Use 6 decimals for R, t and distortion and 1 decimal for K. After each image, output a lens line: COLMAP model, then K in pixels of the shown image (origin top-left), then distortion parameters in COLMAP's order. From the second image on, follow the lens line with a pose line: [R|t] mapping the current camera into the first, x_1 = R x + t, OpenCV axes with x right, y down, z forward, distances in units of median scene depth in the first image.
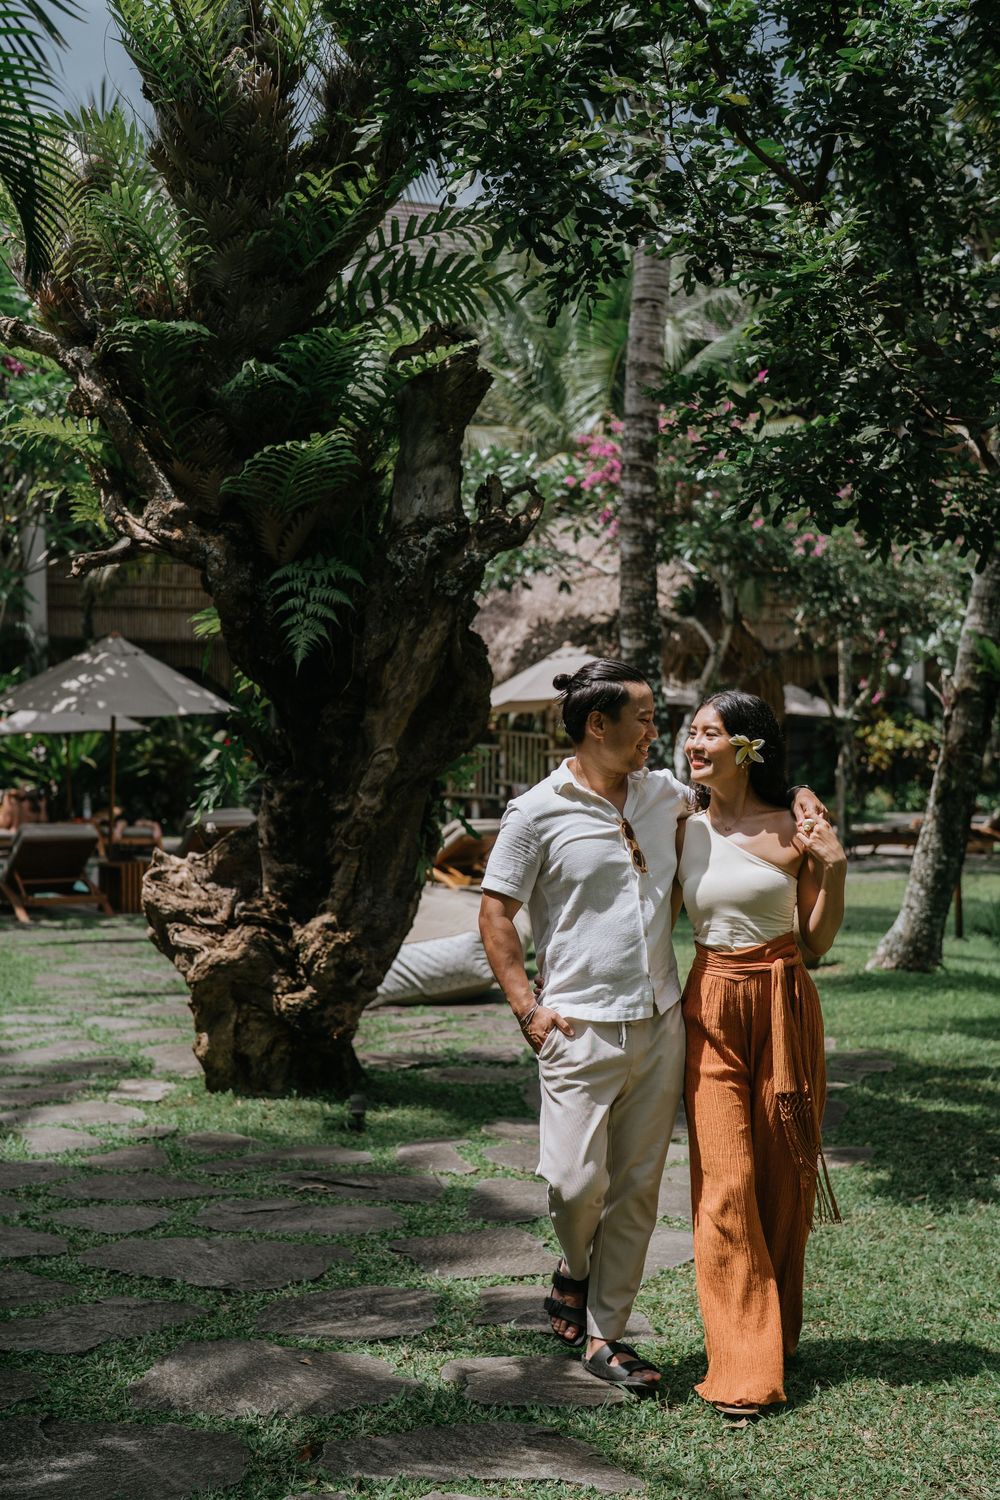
lens RADIAL K [[2087.6, 0, 499.7], [0, 2087.6, 800.2], [0, 0, 1]] dist [-0.118678, 0.607973]
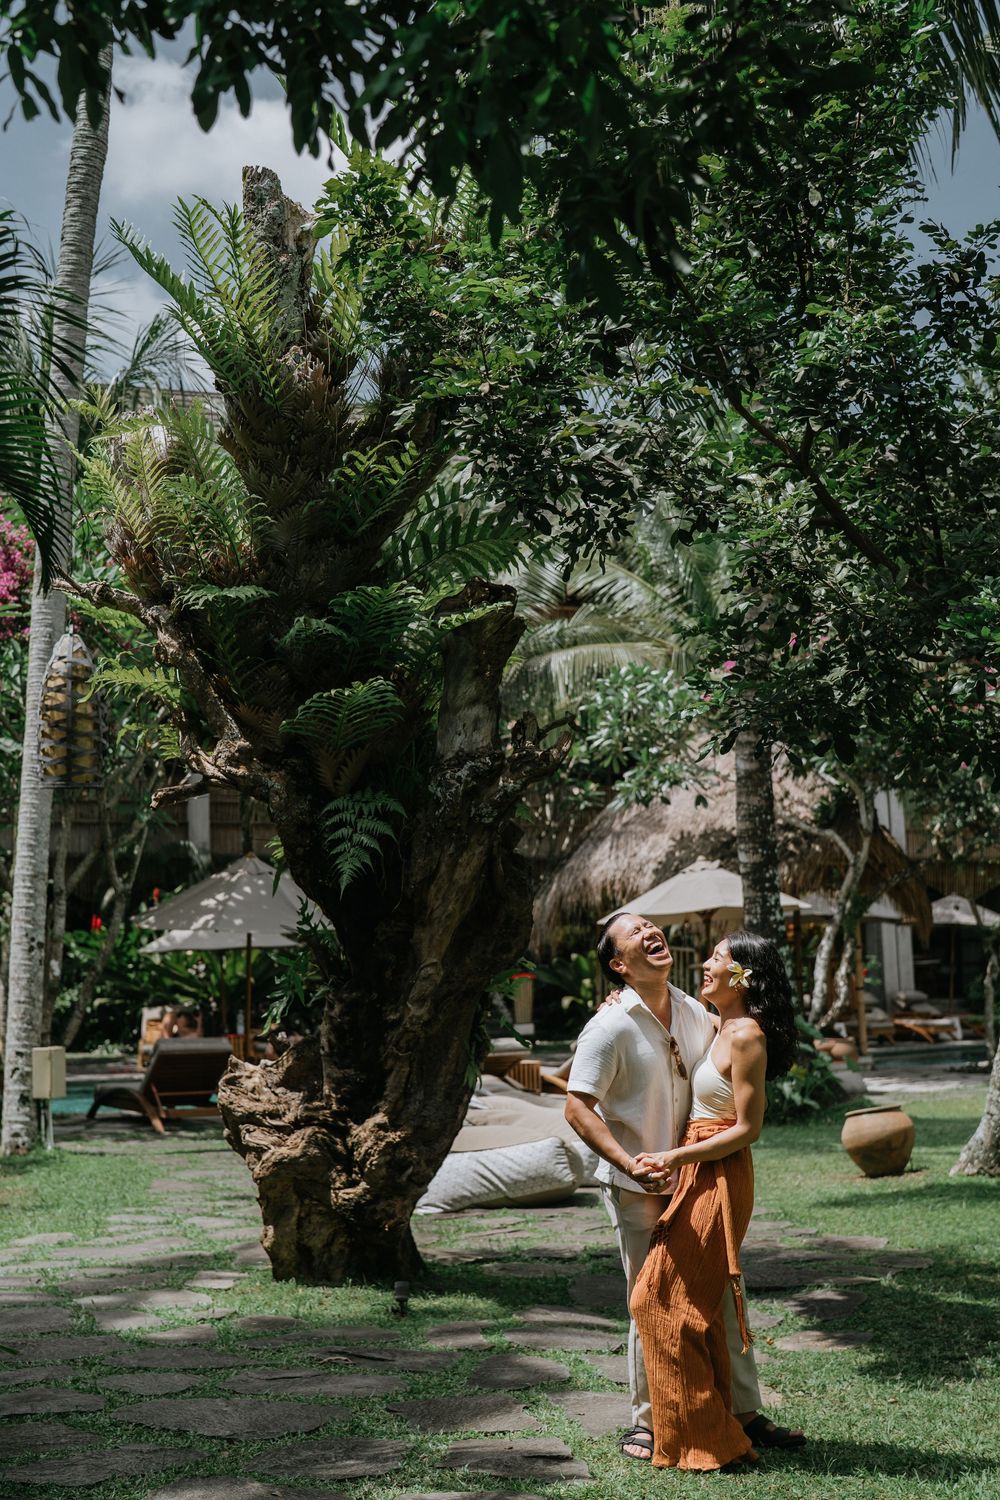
lens RADIAL K [[2161.3, 0, 503.3], [0, 2161.3, 810.1], [0, 0, 1]] dist [-0.128758, 0.718465]
pose [[0.995681, -0.013600, -0.091843, 0.085147], [0.004796, 0.995427, -0.095402, 0.003648], [0.092720, 0.094549, 0.991193, -0.121987]]
